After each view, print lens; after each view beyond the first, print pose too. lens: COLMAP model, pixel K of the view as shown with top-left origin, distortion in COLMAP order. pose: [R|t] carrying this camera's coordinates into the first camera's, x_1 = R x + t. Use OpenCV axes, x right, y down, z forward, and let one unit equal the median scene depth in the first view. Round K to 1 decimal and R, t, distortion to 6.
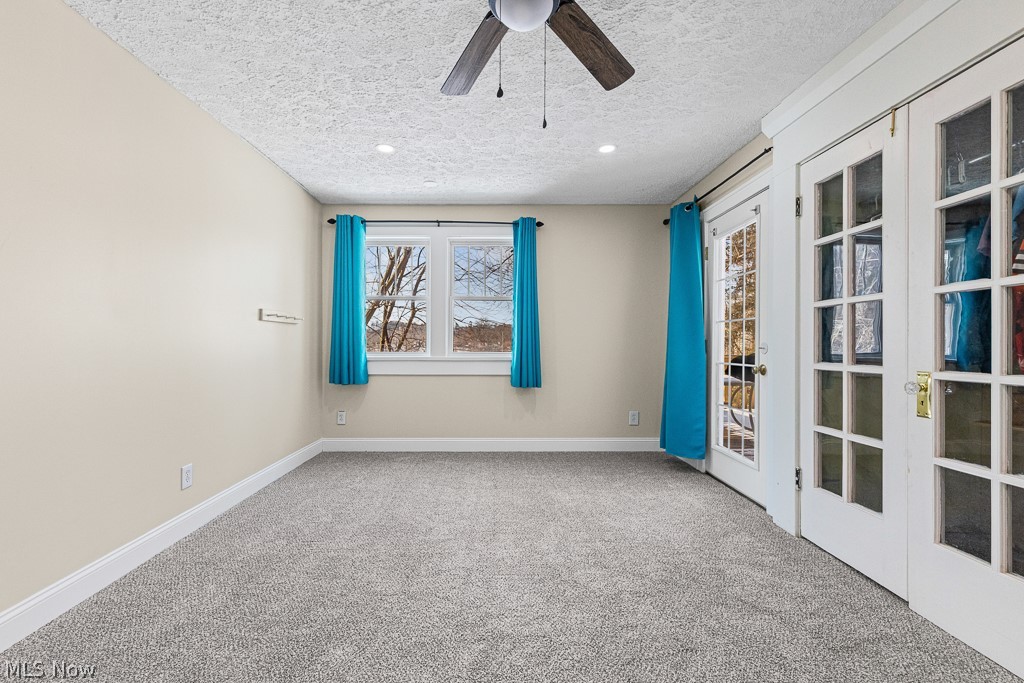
lens RADIAL K [[417.0, 0, 512.0], [0, 417.0, 341.5], [0, 0, 1]] dist [0.017422, -0.008540]
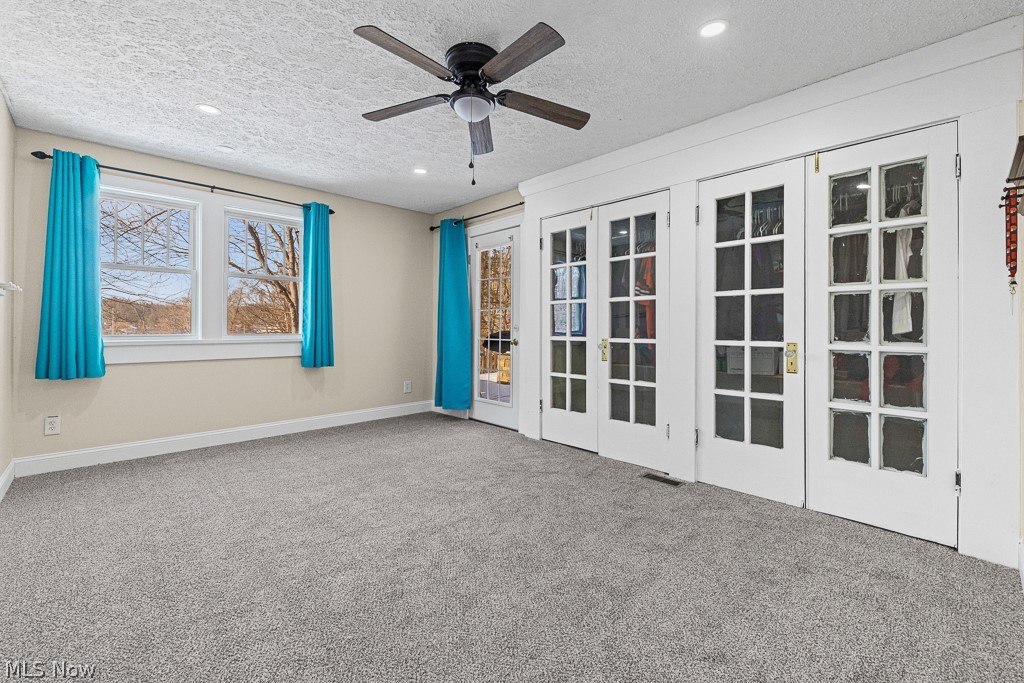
lens RADIAL K [[440.8, 0, 492.9], [0, 440.8, 322.7], [0, 0, 1]] dist [0.002282, -0.000052]
pose [[0.733721, 0.005262, 0.679431, -0.509894], [-0.005681, 0.999983, -0.001609, -0.000806], [-0.679428, -0.002680, 0.733738, -0.125857]]
